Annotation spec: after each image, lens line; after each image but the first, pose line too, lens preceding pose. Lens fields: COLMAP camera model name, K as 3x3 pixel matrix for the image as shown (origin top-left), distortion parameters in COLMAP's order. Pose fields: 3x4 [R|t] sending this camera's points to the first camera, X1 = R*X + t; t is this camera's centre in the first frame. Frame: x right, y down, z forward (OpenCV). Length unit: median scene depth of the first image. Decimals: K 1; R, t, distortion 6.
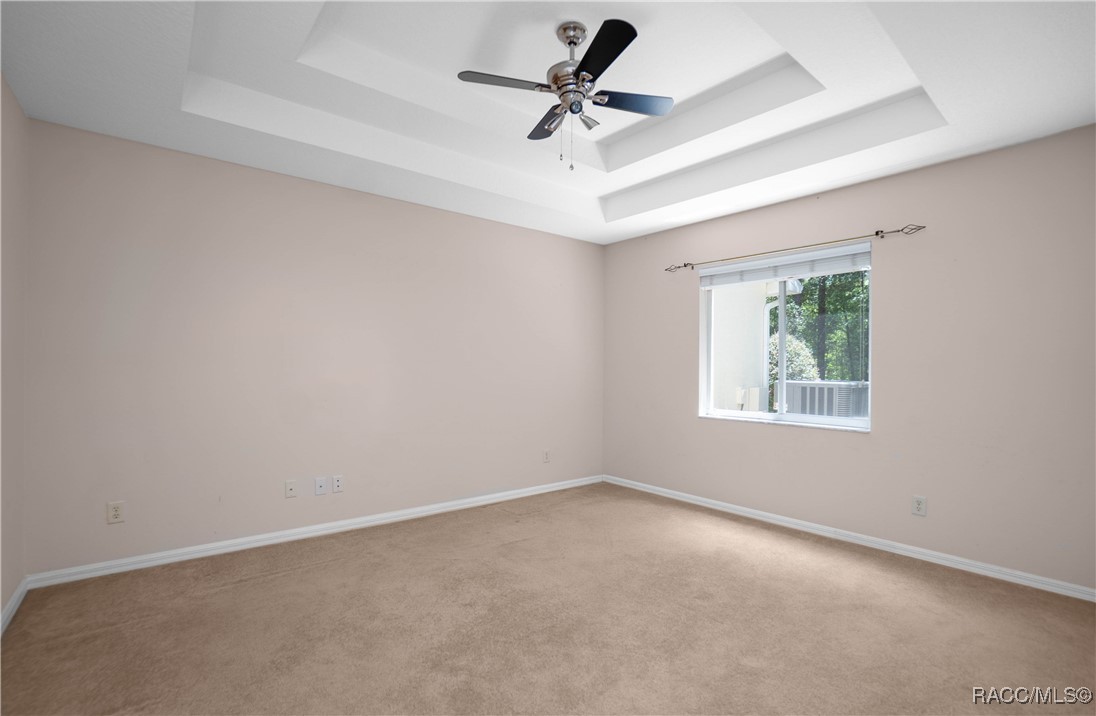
lens RADIAL K [[480.0, 0, 546.7], [0, 480.0, 365.5], [0, 0, 1]] dist [-0.001442, -0.000206]
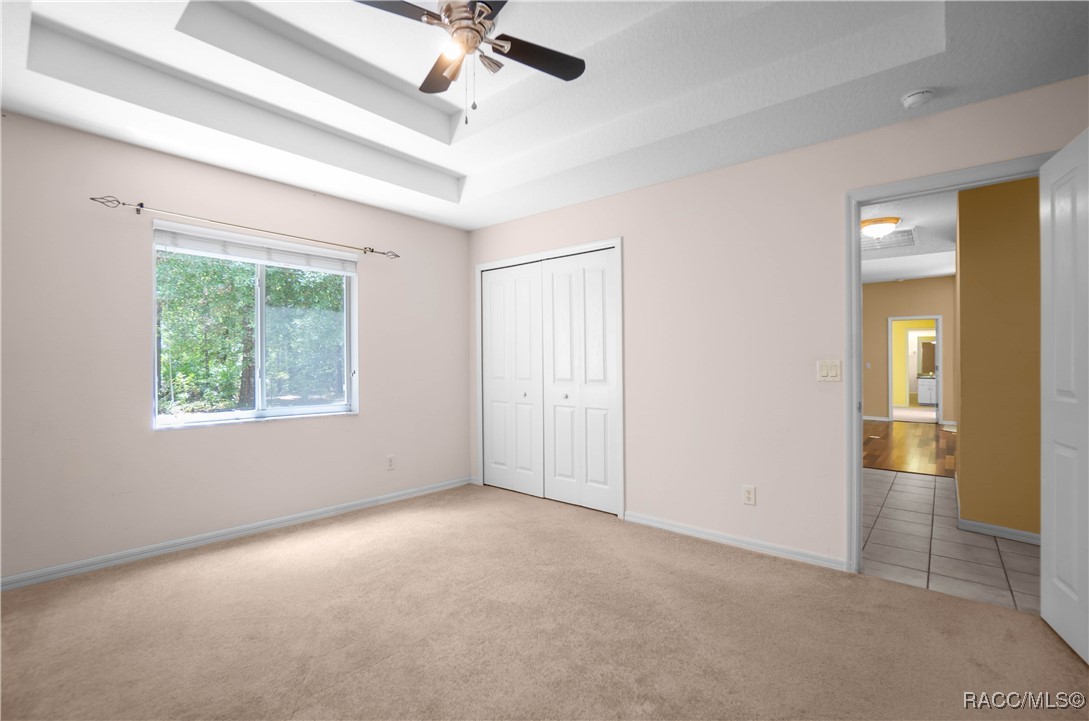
lens RADIAL K [[490.3, 0, 540.6], [0, 490.3, 368.6], [0, 0, 1]] dist [-0.061526, 0.019518]
pose [[-0.120770, -0.018073, 0.992516, -0.530912], [-0.007968, 0.999820, 0.017237, 0.002367], [-0.992649, -0.005826, -0.120892, 0.640493]]
